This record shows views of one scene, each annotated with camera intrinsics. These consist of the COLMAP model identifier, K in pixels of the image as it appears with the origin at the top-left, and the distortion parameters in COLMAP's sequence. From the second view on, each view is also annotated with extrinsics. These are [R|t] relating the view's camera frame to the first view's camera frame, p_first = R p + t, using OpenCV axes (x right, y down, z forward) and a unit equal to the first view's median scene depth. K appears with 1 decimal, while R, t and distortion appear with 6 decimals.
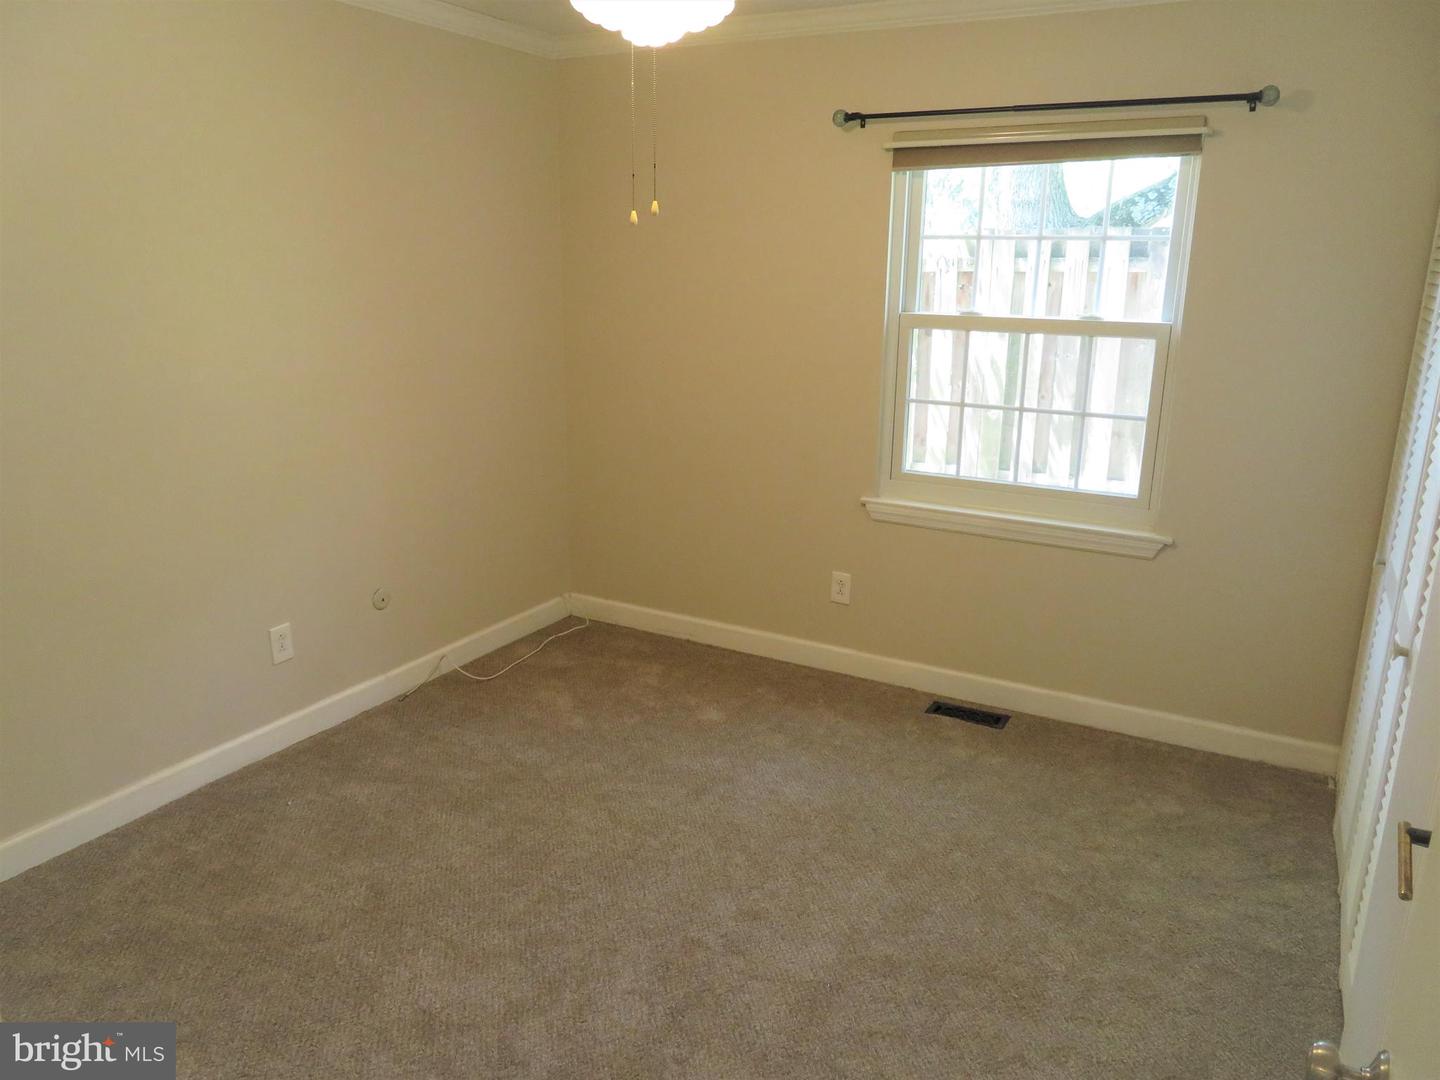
lens RADIAL K [[1053.9, 0, 719.2], [0, 1053.9, 539.5], [0, 0, 1]] dist [-0.004252, 0.008541]
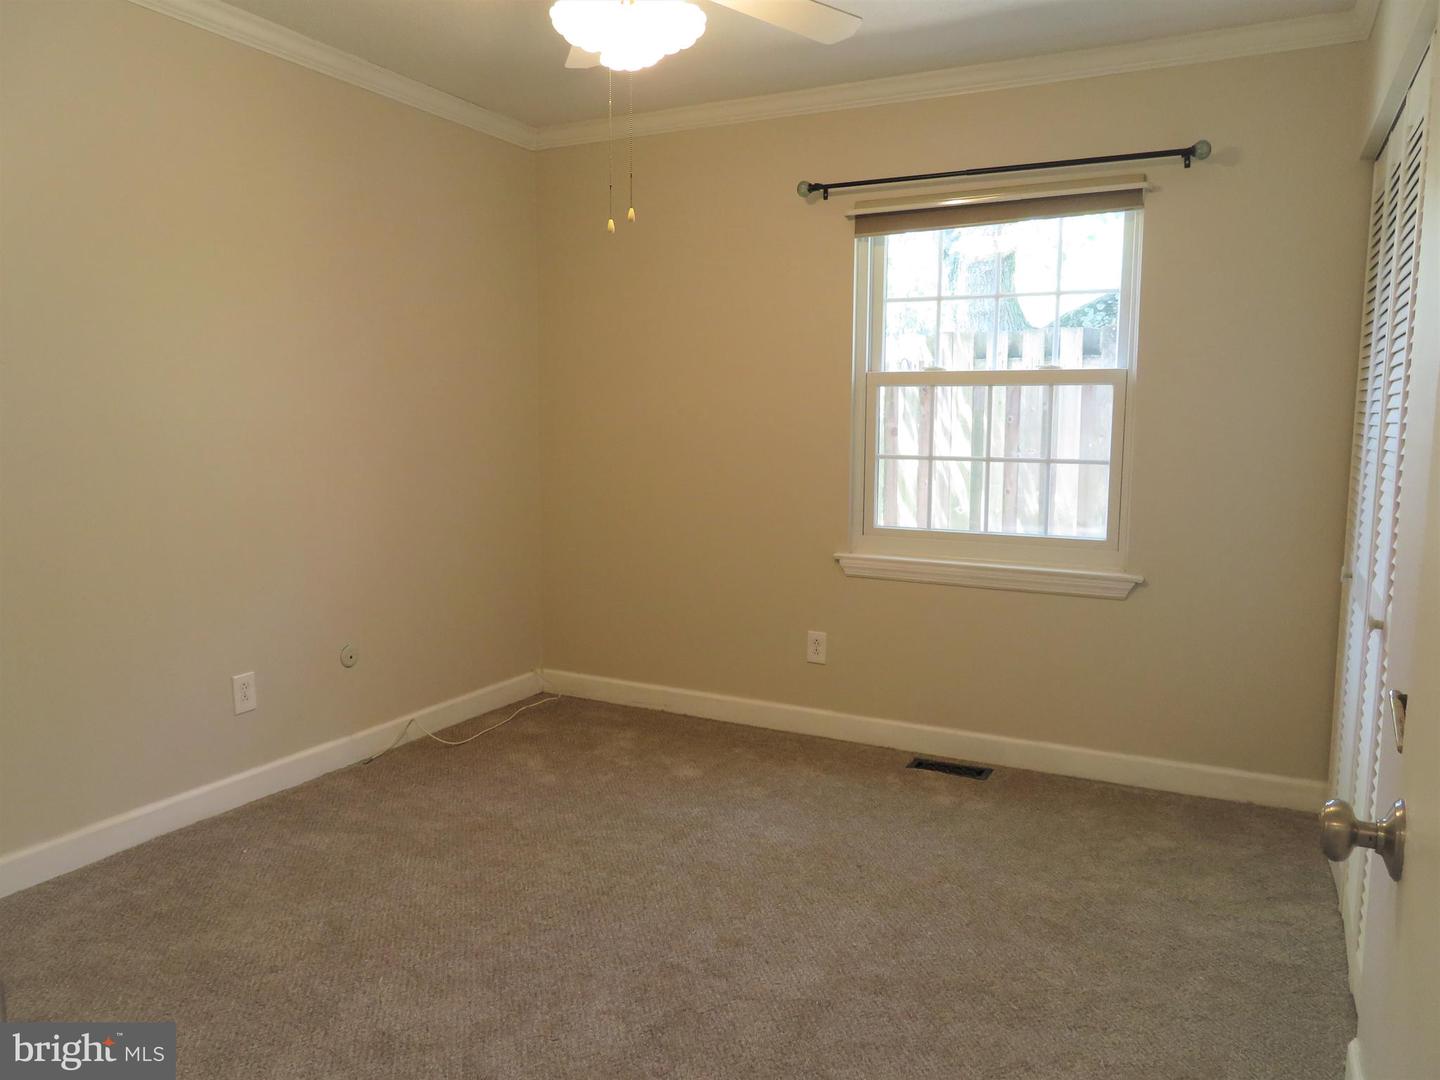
lens RADIAL K [[1053.9, 0, 718.9], [0, 1053.9, 540.5], [0, 0, 1]] dist [-0.004252, 0.008541]
pose [[0.999543, -0.009790, 0.028591, -0.005108], [0.013919, 0.988888, -0.148013, 0.118737], [-0.026824, 0.148343, 0.988572, 0.008276]]
